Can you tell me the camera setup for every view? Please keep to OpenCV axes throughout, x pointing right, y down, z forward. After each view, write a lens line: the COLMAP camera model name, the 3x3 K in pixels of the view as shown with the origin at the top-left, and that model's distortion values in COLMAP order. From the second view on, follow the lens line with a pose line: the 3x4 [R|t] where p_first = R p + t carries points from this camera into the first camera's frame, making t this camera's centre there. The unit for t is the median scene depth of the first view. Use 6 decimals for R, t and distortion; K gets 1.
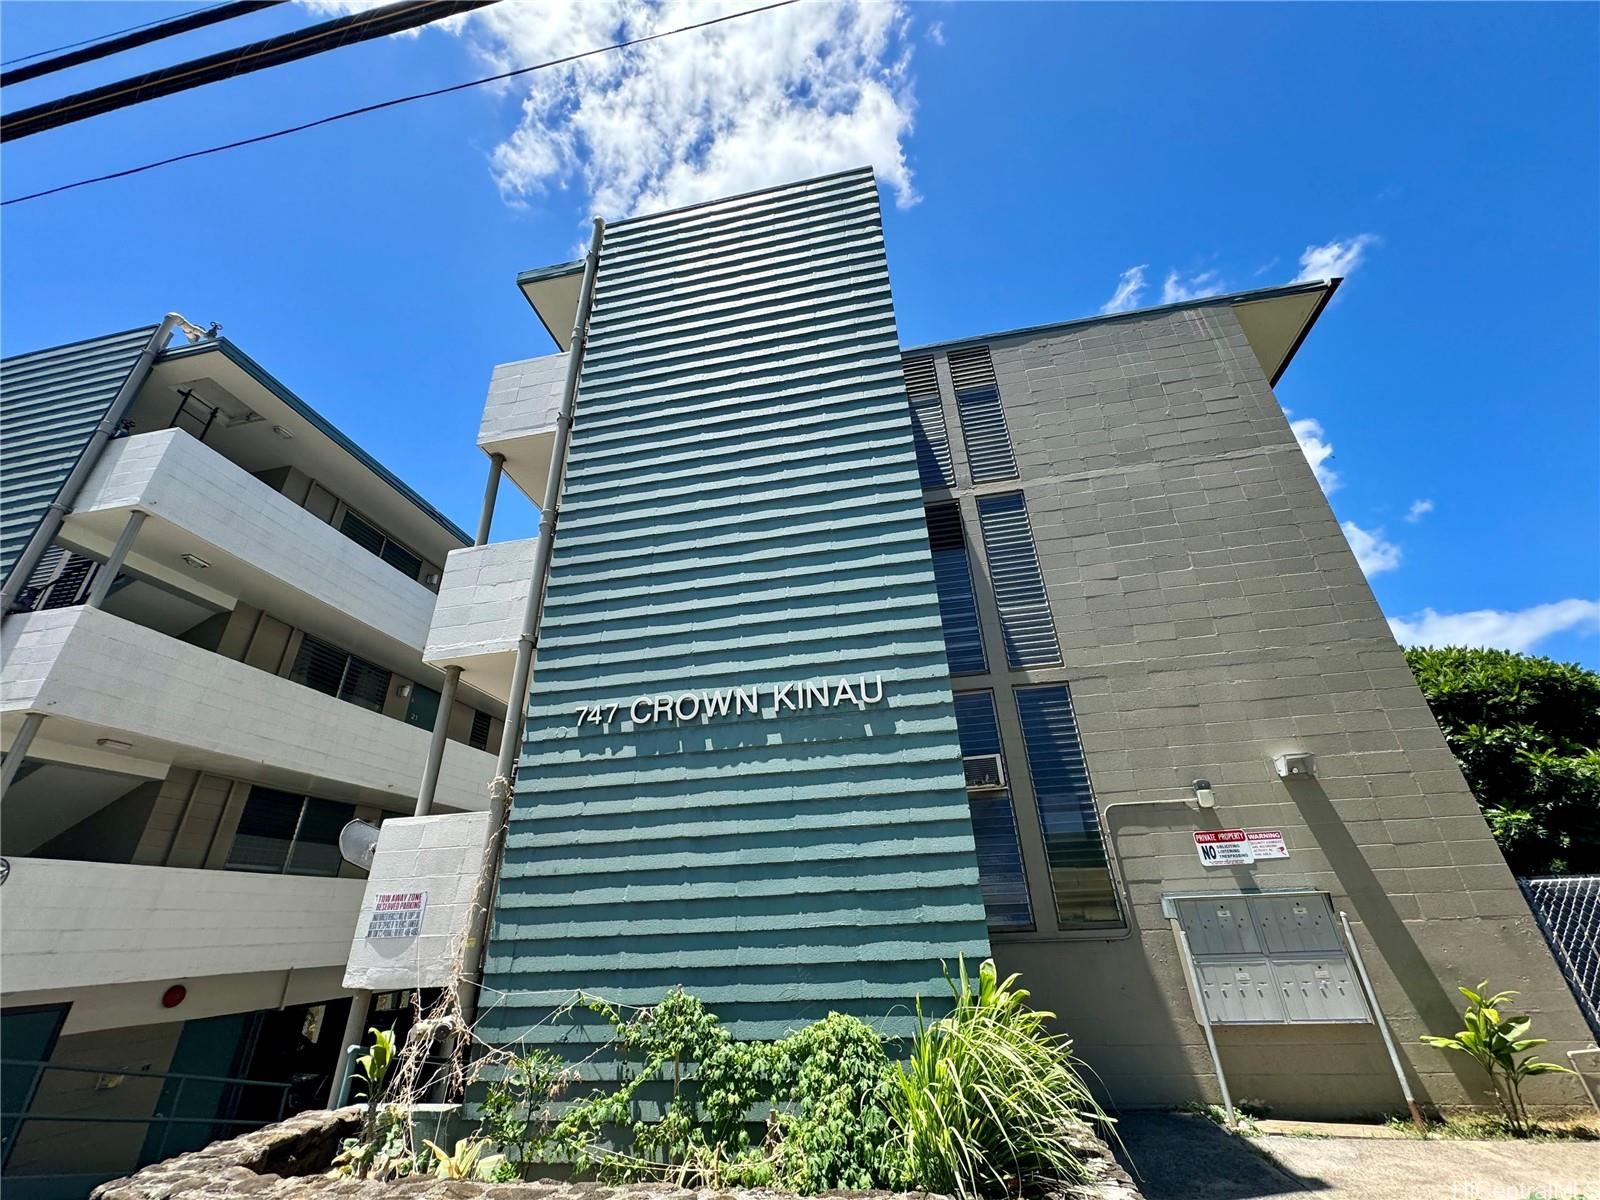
lens RADIAL K [[638.5, 0, 808.9], [0, 638.5, 597.3], [0, 0, 1]] dist [-0.001104, 0.000298]
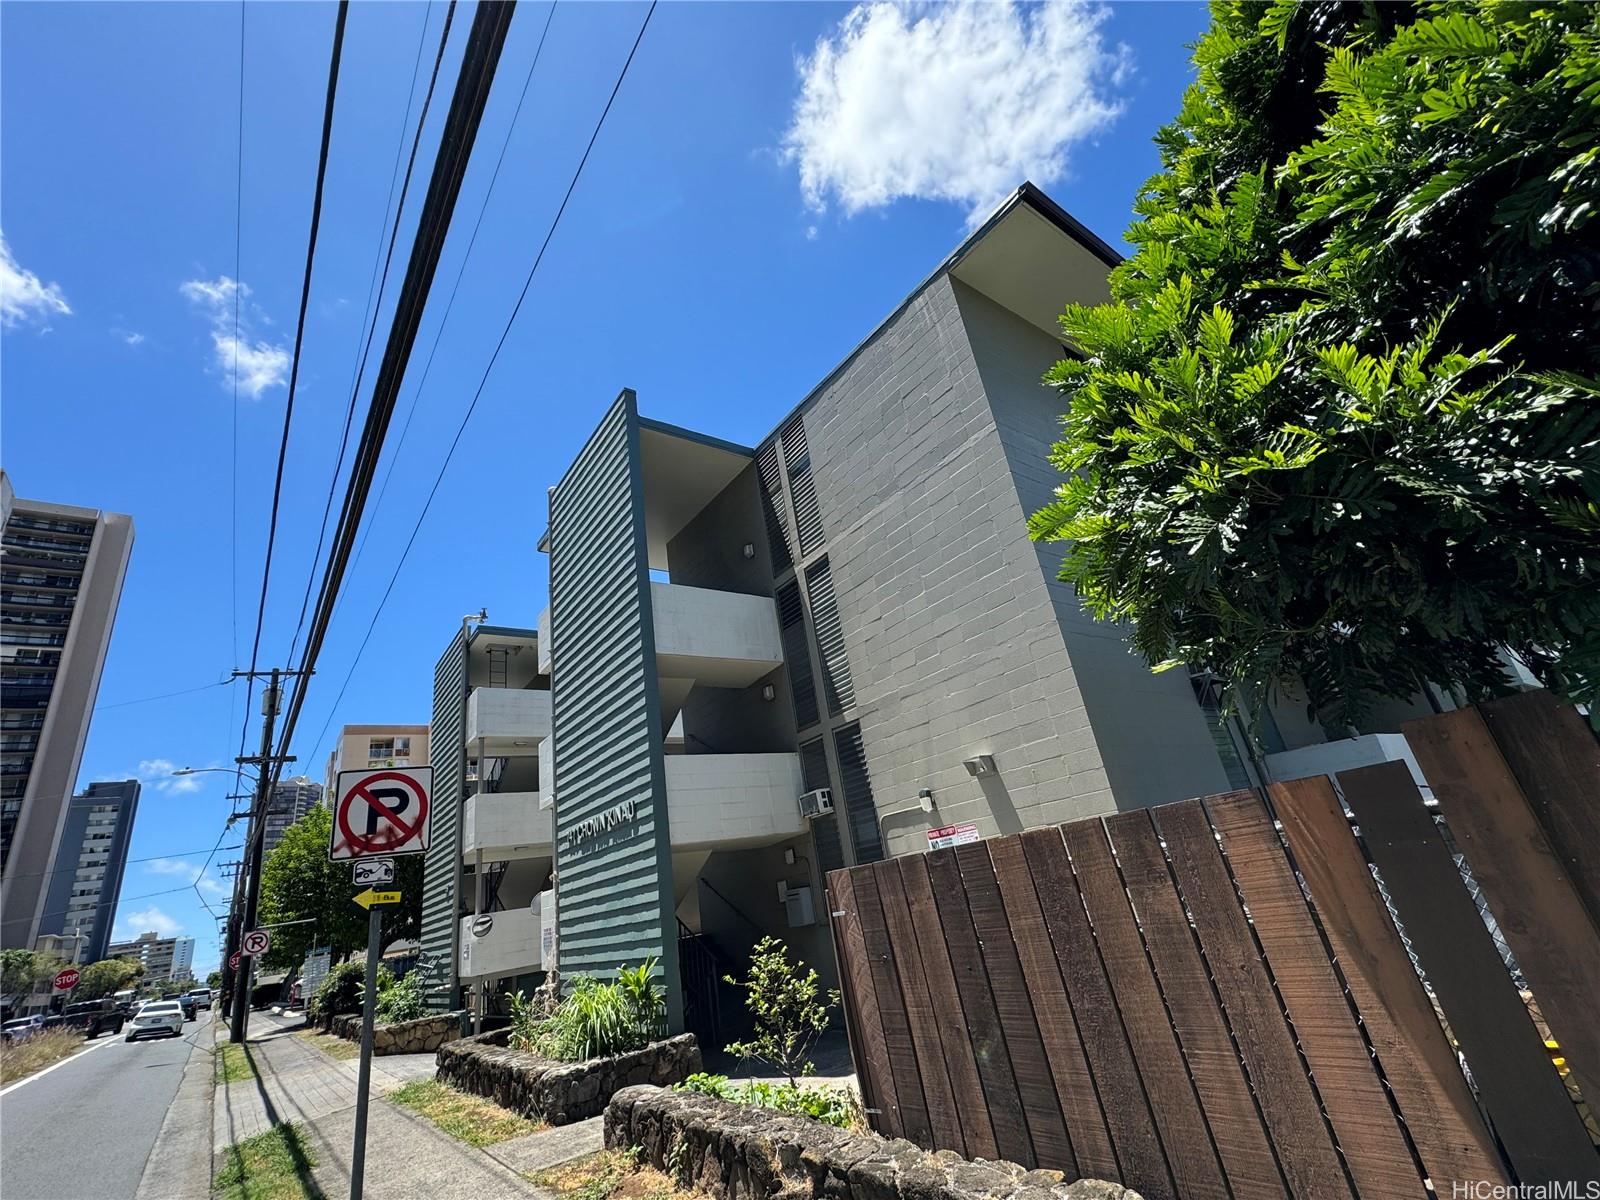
lens RADIAL K [[704.4, 0, 790.7], [0, 704.4, 600.3], [0, 0, 1]] dist [0.013171, 0.000177]
pose [[0.728118, -0.334975, -0.598027, 1.145418], [0.417066, 0.908875, -0.001299, -0.126340], [0.543967, -0.248471, 0.801475, -0.116670]]
